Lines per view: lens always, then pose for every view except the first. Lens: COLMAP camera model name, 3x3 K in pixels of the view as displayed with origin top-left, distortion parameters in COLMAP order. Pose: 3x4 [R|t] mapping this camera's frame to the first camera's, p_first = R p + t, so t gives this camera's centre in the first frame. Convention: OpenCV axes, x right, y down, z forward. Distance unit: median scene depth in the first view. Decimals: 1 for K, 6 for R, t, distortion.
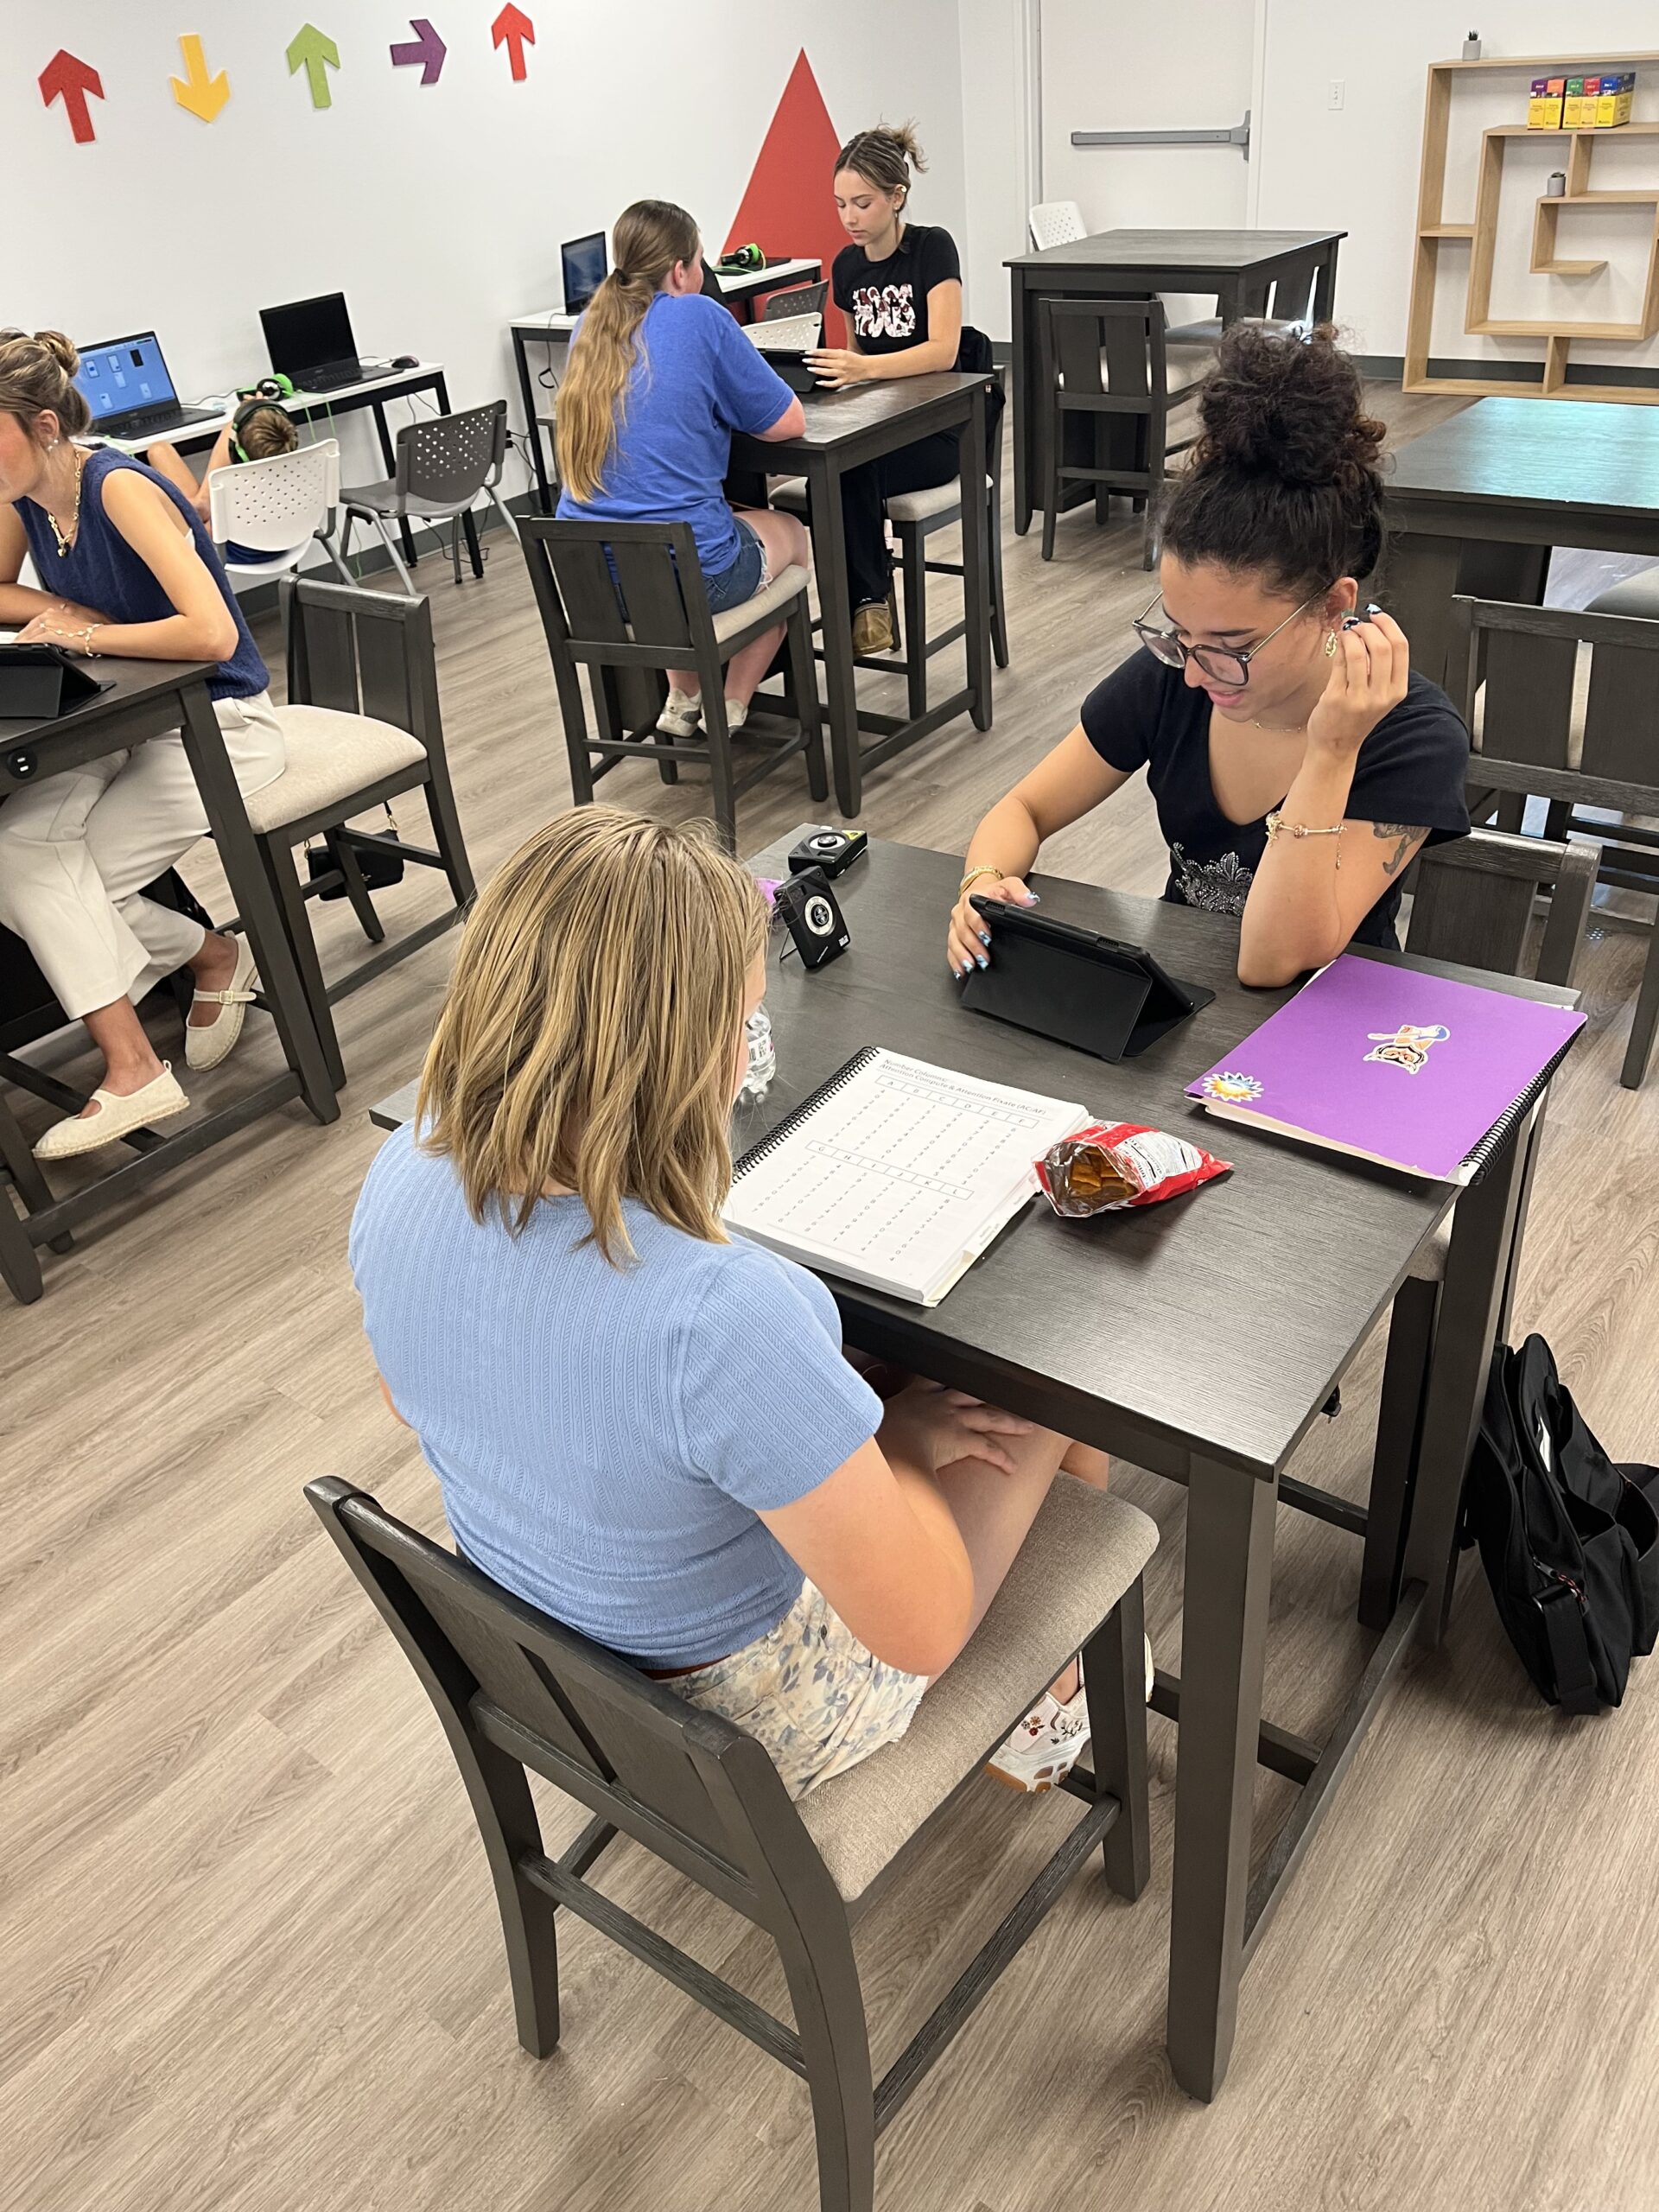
lens RADIAL K [[1711.0, 0, 827.9], [0, 1711.0, 1116.7], [0, 0, 1]] dist [0.005129, -0.029325]
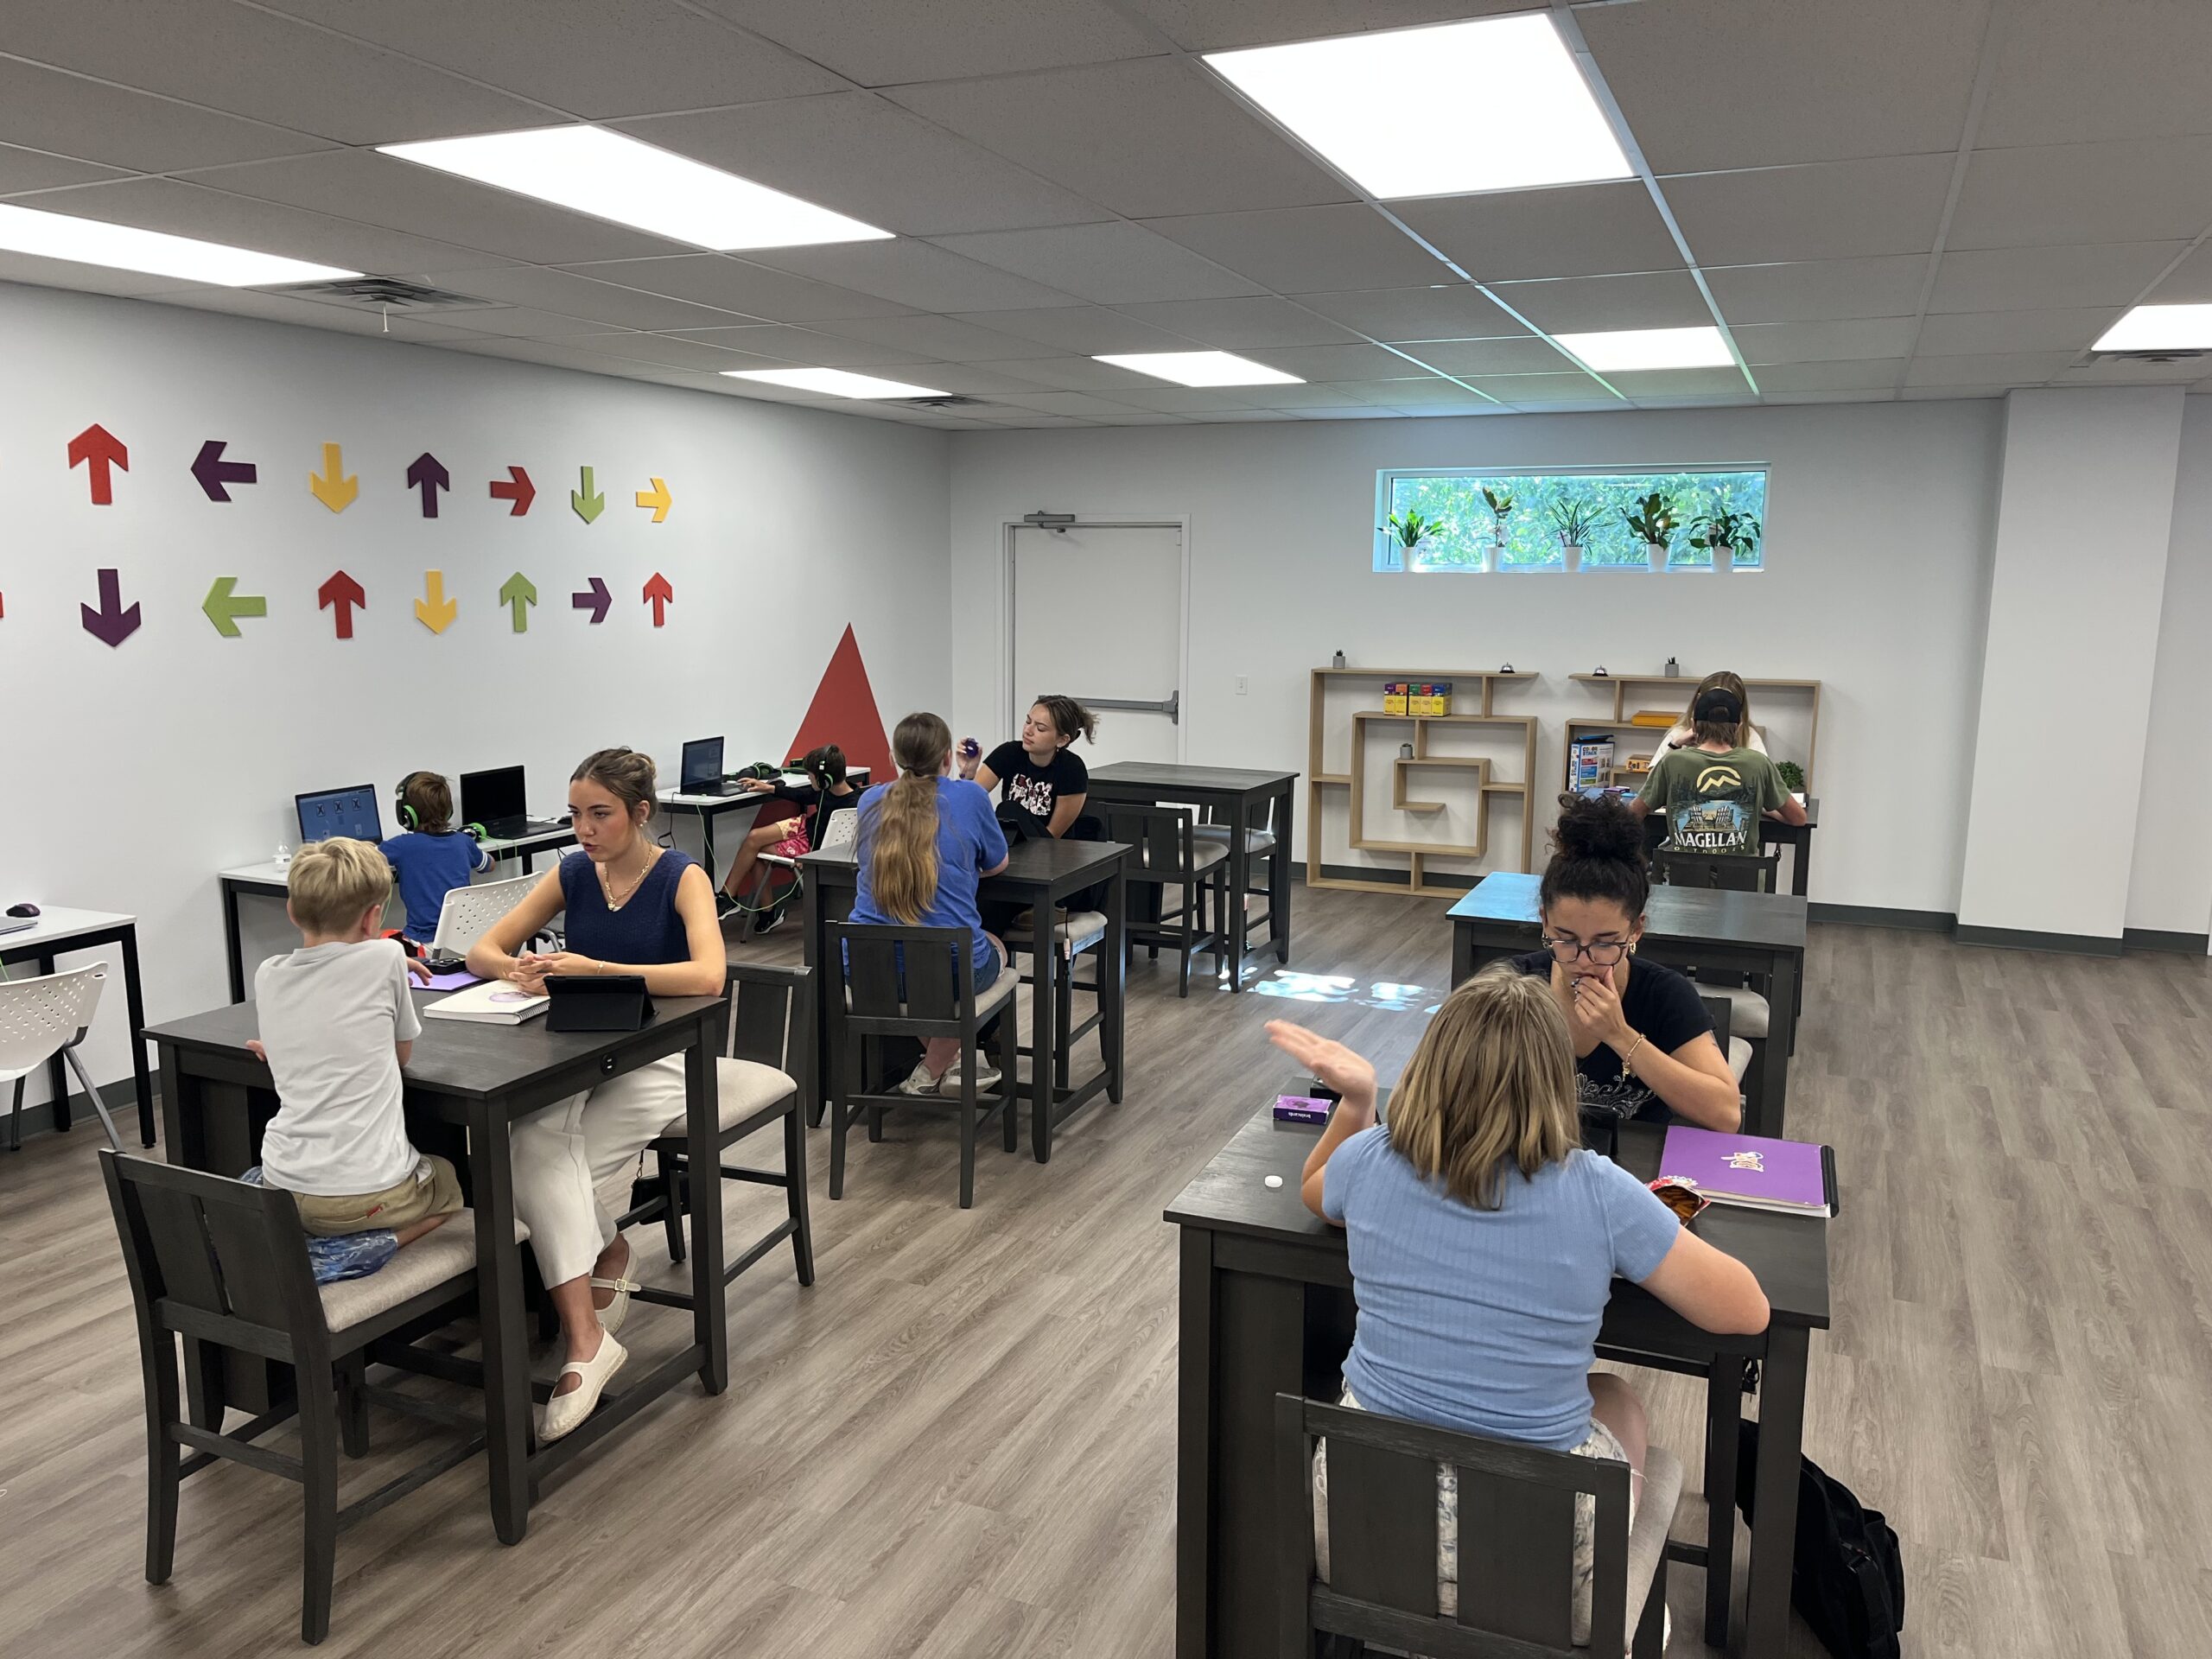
lens RADIAL K [[1711.0, 0, 1103.5], [0, 1711.0, 838.5], [0, 0, 1]] dist [0.005129, -0.029325]
pose [[0.959508, 0.048843, 0.277413, -0.224453], [0.075410, 0.904362, -0.420052, 0.098900], [-0.271399, 0.423963, 0.864059, -0.127069]]
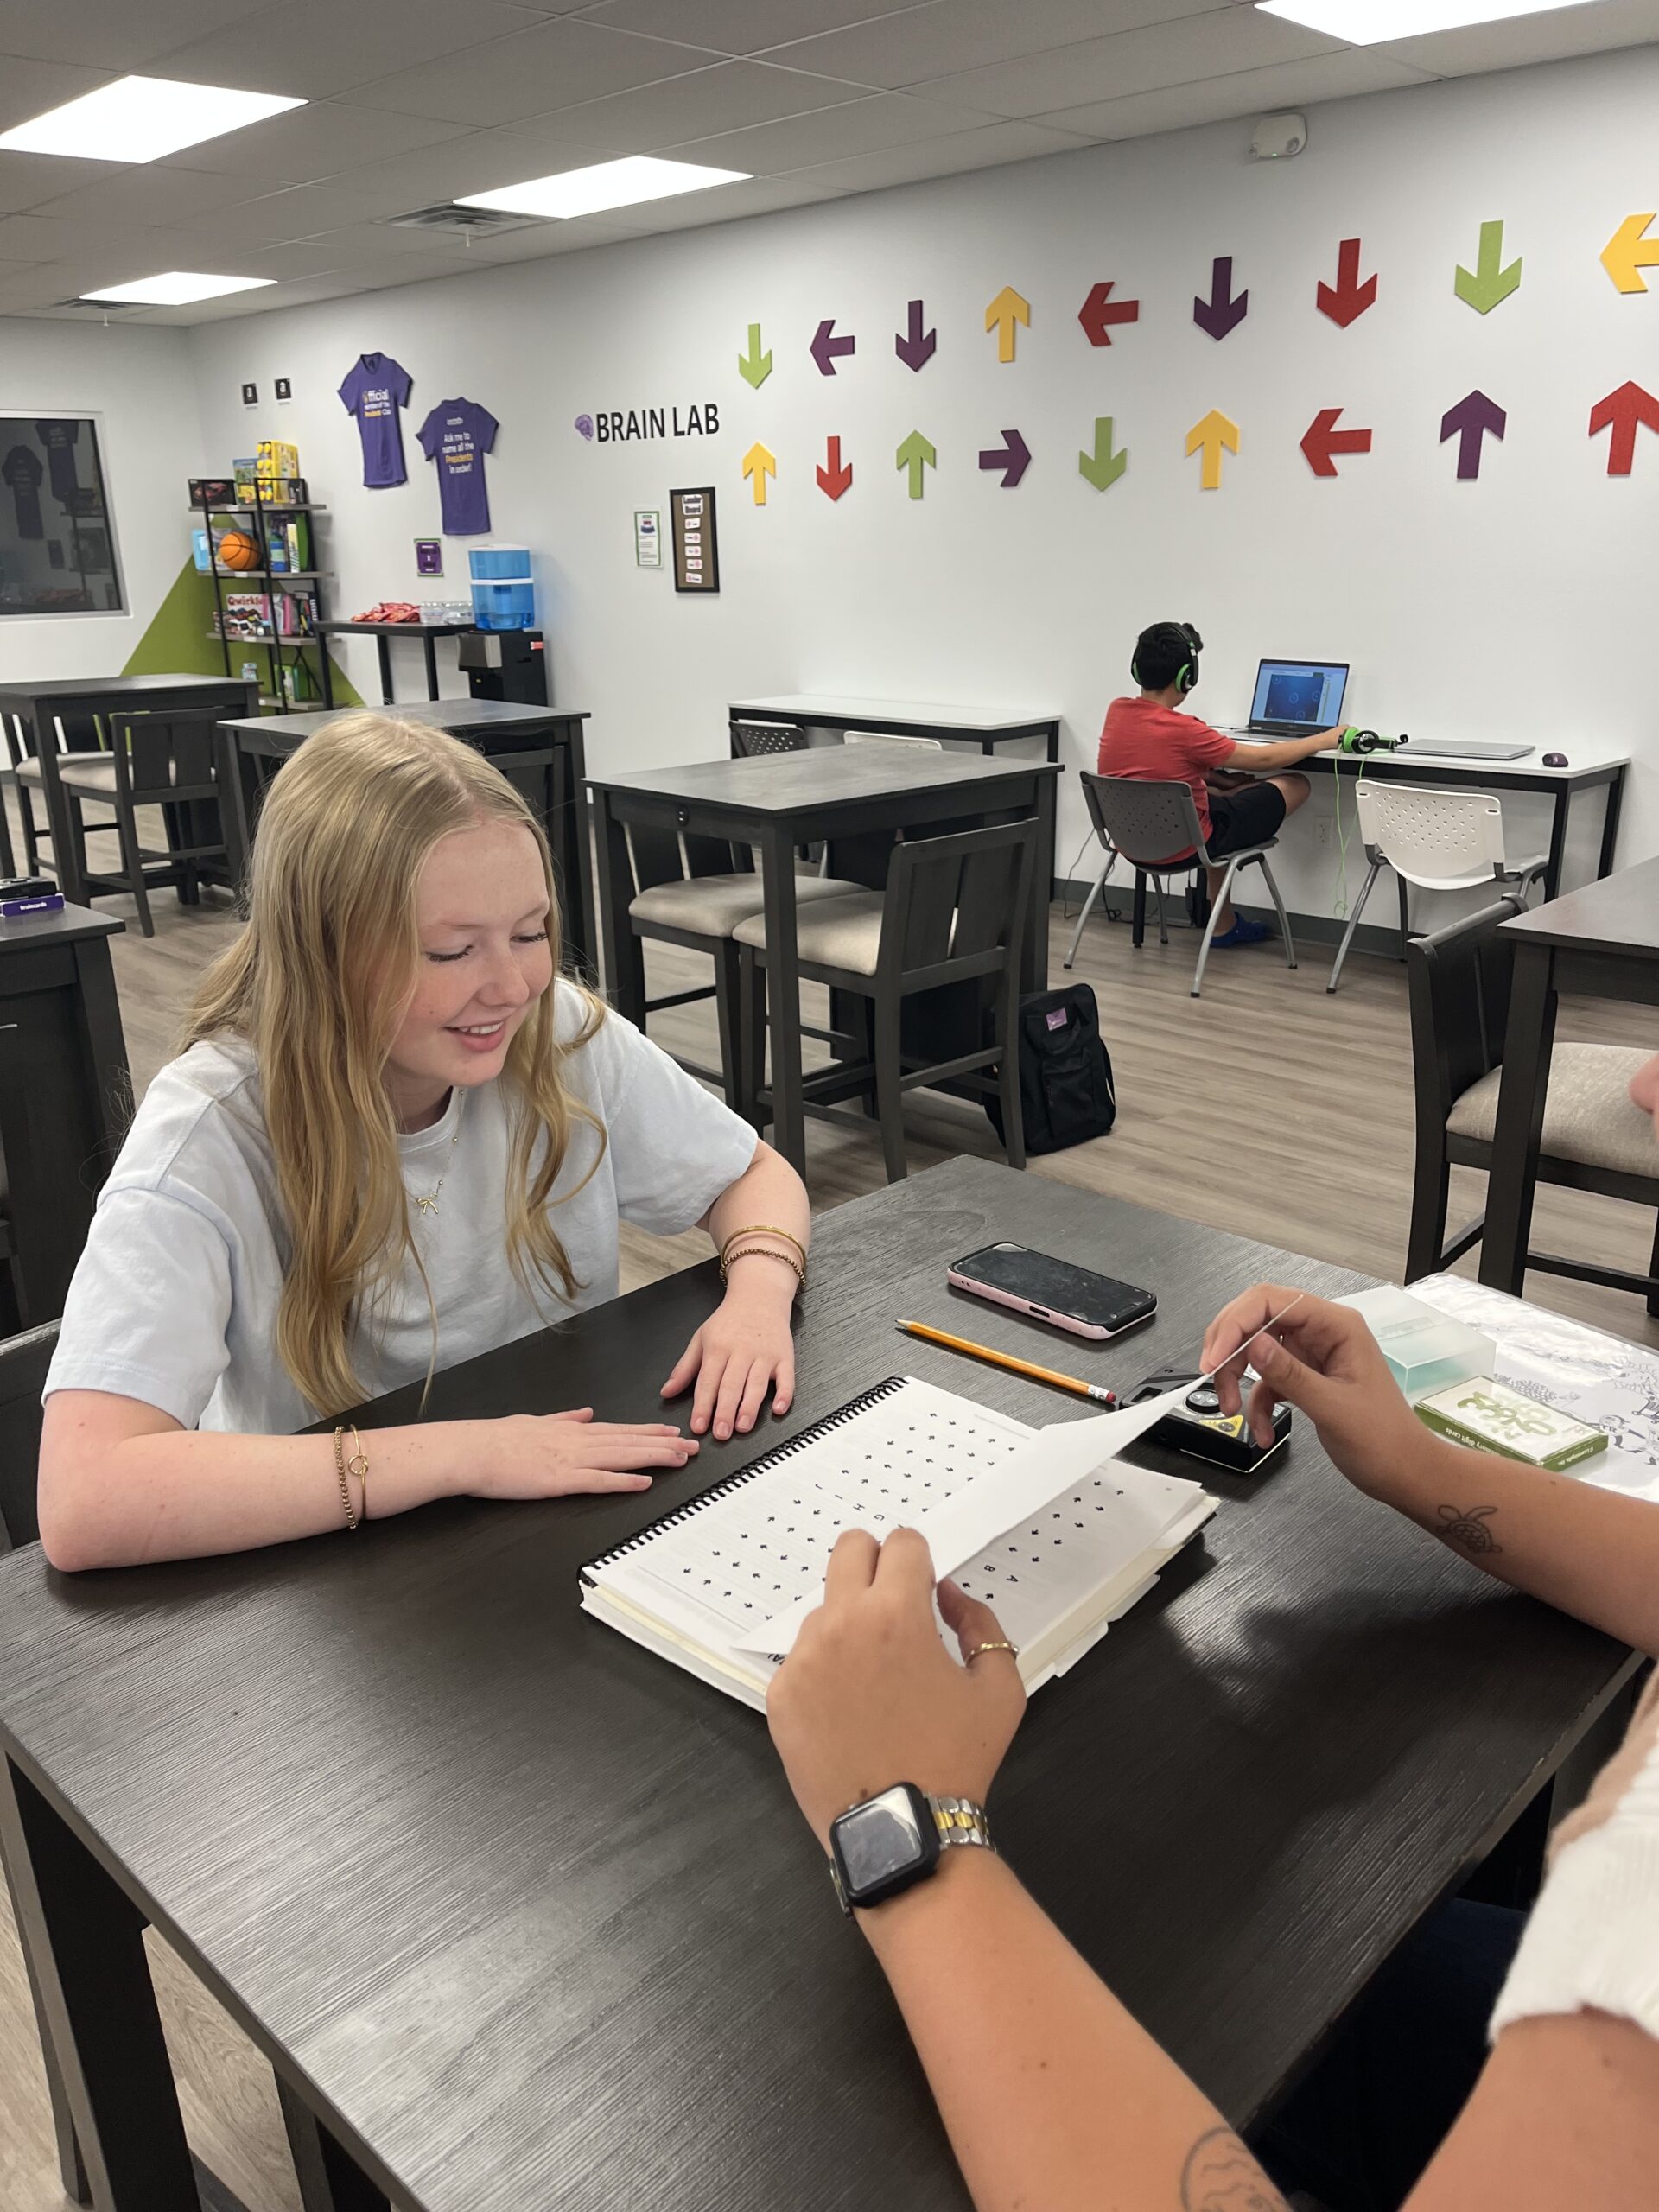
lens RADIAL K [[1711.0, 0, 832.5], [0, 1711.0, 1105.6], [0, 0, 1]] dist [0.005129, -0.029325]
pose [[-0.088844, 0.443335, -0.891942, 0.829471], [-0.486829, 0.761908, 0.427193, -0.659133], [0.868967, 0.472177, 0.148137, 0.856582]]
